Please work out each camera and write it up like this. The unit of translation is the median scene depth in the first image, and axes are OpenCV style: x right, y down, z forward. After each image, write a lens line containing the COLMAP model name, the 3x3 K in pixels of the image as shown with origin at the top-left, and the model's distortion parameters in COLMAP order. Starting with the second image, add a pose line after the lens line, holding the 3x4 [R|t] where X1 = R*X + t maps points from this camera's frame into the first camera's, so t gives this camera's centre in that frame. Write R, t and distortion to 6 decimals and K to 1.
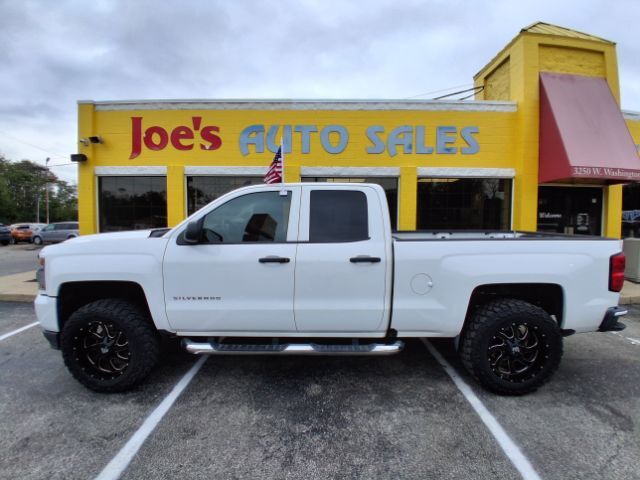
lens RADIAL K [[323.8, 0, 322.0], [0, 323.8, 252.6], [0, 0, 1]] dist [-0.037751, -0.007226]
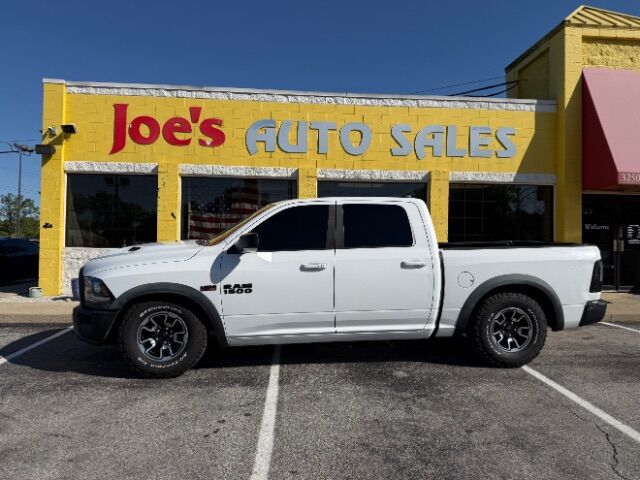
lens RADIAL K [[458.2, 0, 312.5], [0, 458.2, 255.0], [0, 0, 1]] dist [0.020685, -0.018677]
pose [[0.996962, 0.007016, 0.077573, -0.172610], [-0.001880, 0.997813, -0.066079, 0.048035], [-0.077867, 0.065733, 0.994794, -0.217025]]
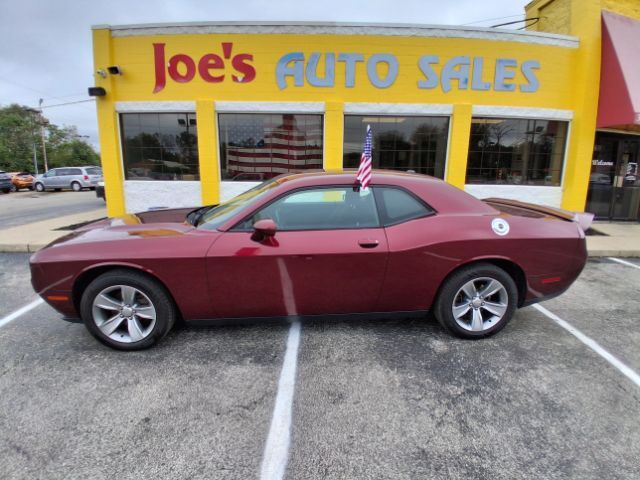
lens RADIAL K [[319.0, 0, 313.9], [0, 319.0, 254.7], [0, 0, 1]] dist [-0.041886, -0.011672]
pose [[0.999986, 0.004688, 0.002277, -0.151712], [-0.005010, 0.985074, 0.172058, 0.002945], [-0.001436, -0.172067, 0.985084, 0.054715]]
